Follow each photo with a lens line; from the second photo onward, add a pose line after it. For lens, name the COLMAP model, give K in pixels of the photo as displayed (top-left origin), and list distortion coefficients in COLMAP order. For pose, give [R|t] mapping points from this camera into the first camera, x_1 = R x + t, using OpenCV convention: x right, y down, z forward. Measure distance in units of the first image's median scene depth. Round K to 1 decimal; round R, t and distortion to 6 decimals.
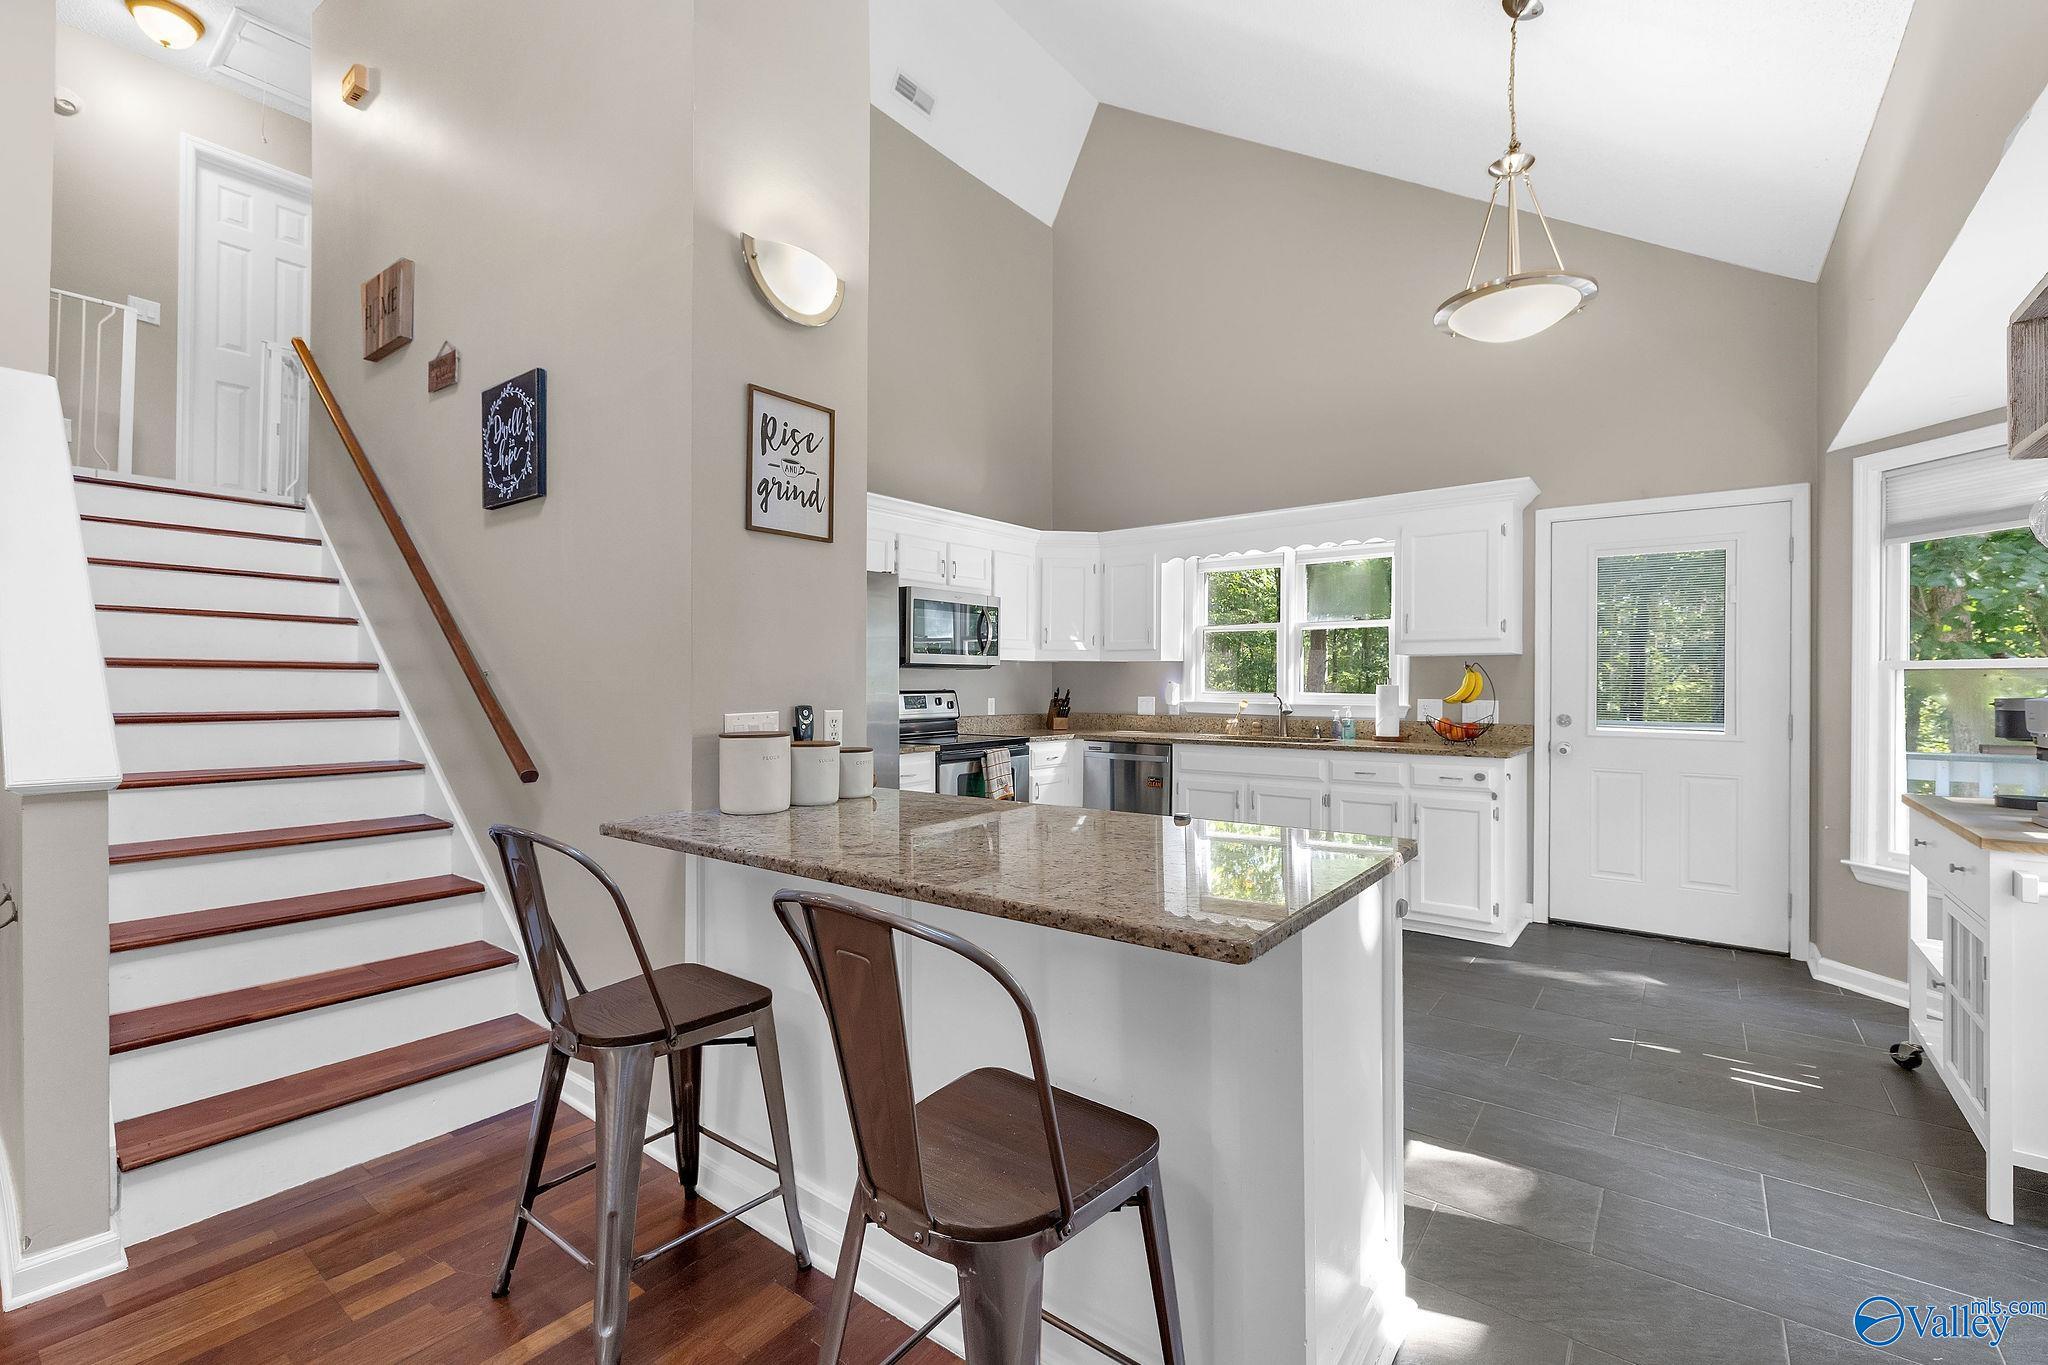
lens RADIAL K [[891.7, 0, 1017.8], [0, 891.7, 681.1], [0, 0, 1]] dist [0.010504, 0.000514]
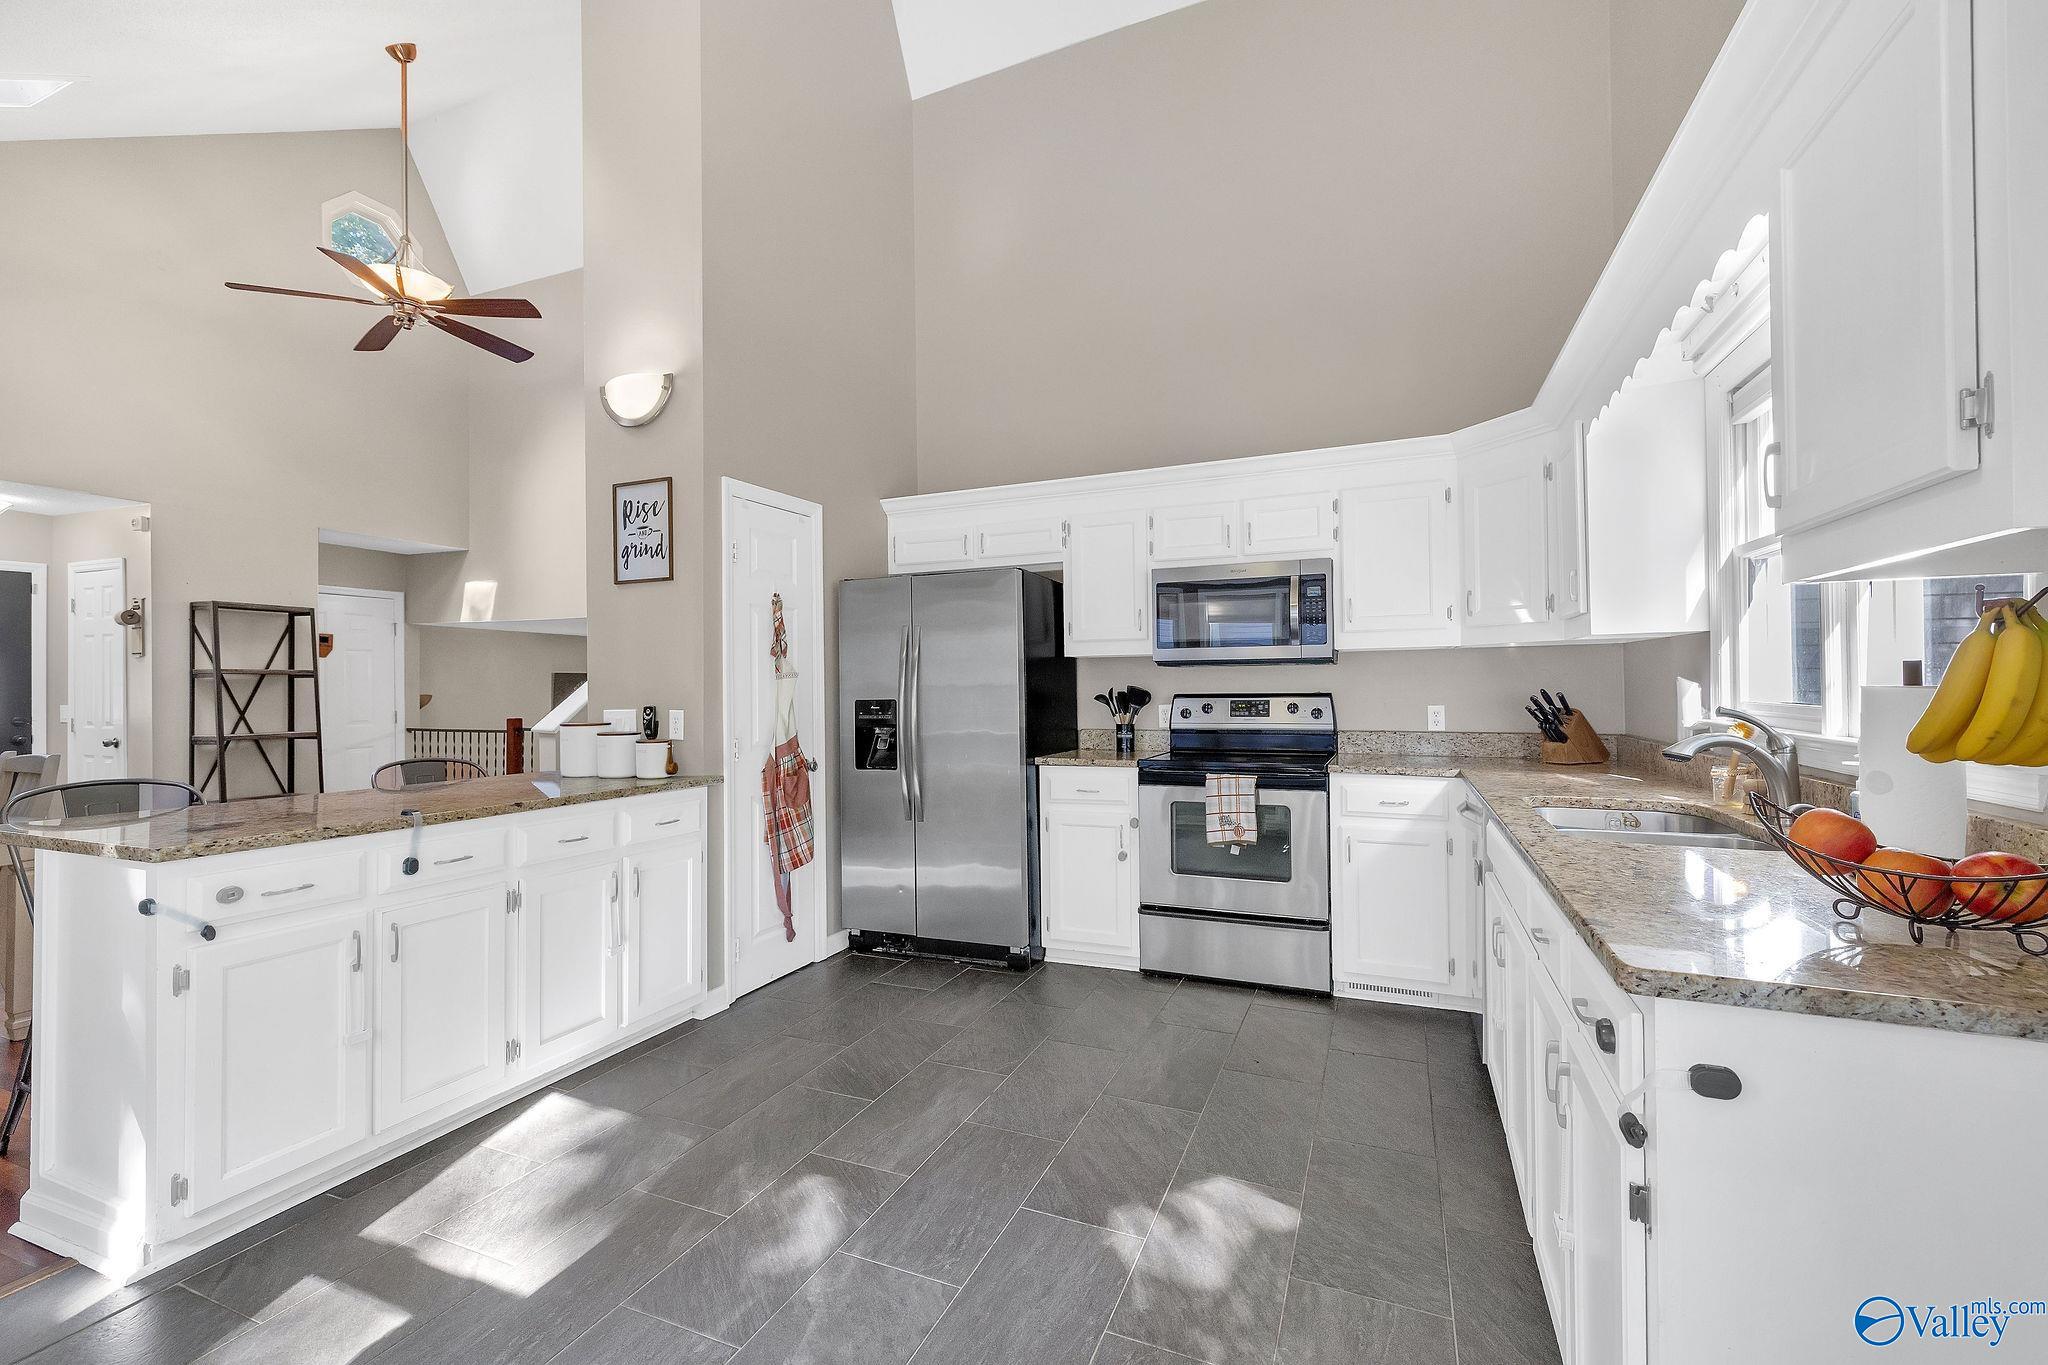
lens RADIAL K [[891.7, 0, 1015.3], [0, 891.7, 679.5], [0, 0, 1]] dist [0.010504, 0.000514]
pose [[0.241186, -0.008247, -0.970444, 1.172461], [0.010986, 0.999923, -0.005768, 0.000577], [0.970417, -0.009270, 0.241258, 1.184351]]
